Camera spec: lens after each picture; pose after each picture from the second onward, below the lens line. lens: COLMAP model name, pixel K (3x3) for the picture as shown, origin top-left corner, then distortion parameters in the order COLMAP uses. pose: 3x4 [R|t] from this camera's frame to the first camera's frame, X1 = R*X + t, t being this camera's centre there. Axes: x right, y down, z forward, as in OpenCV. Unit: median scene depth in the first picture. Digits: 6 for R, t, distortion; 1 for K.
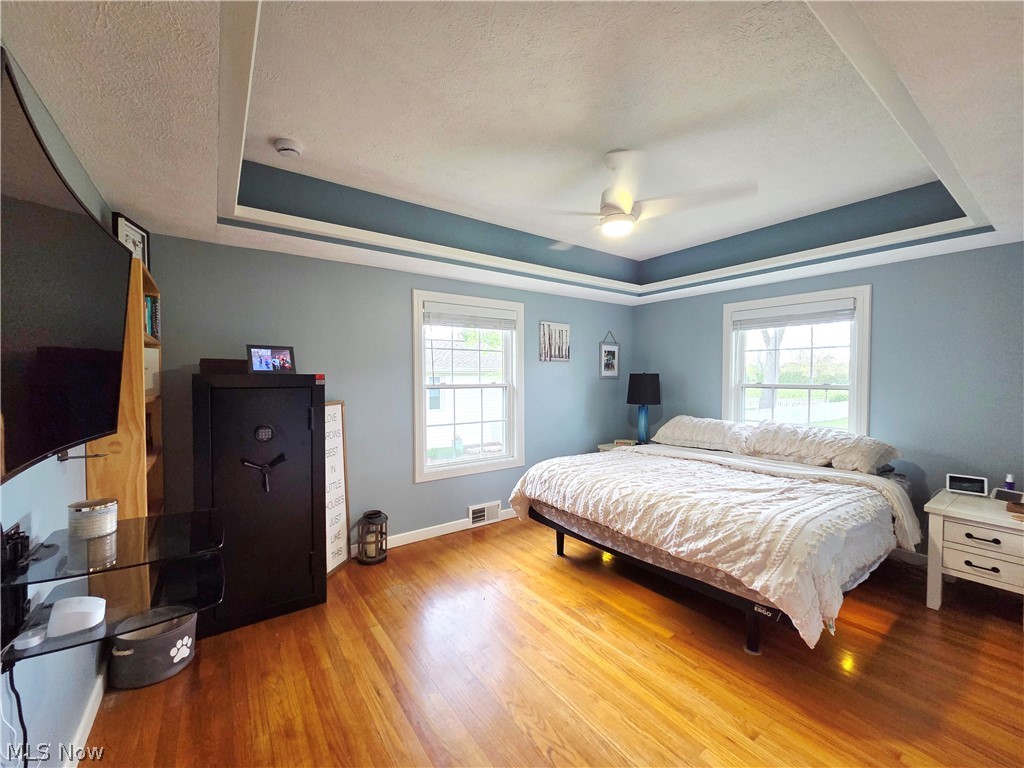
lens RADIAL K [[416.9, 0, 509.8], [0, 416.9, 384.2], [0, 0, 1]] dist [0.002856, 0.000160]
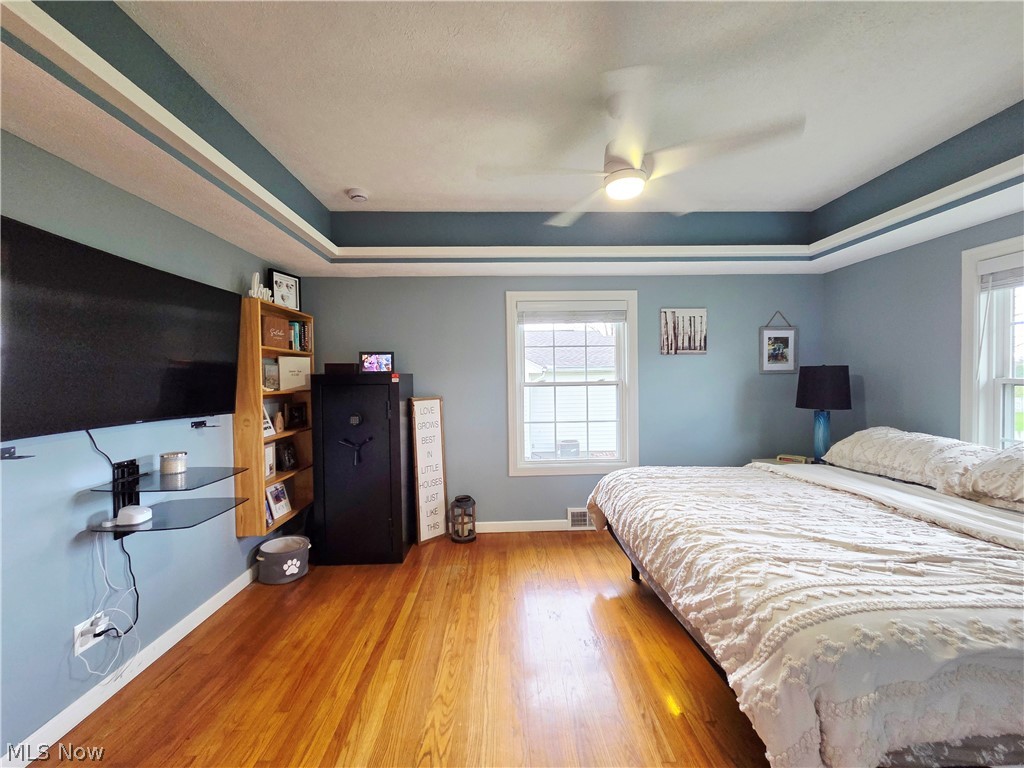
lens RADIAL K [[416.9, 0, 514.8], [0, 416.9, 384.3], [0, 0, 1]] dist [0.002856, 0.000160]
pose [[0.829955, -0.000982, -0.557829, 0.412611], [0.002197, 0.999996, 0.001509, 0.005575], [0.557825, -0.002477, 0.829955, 0.154562]]
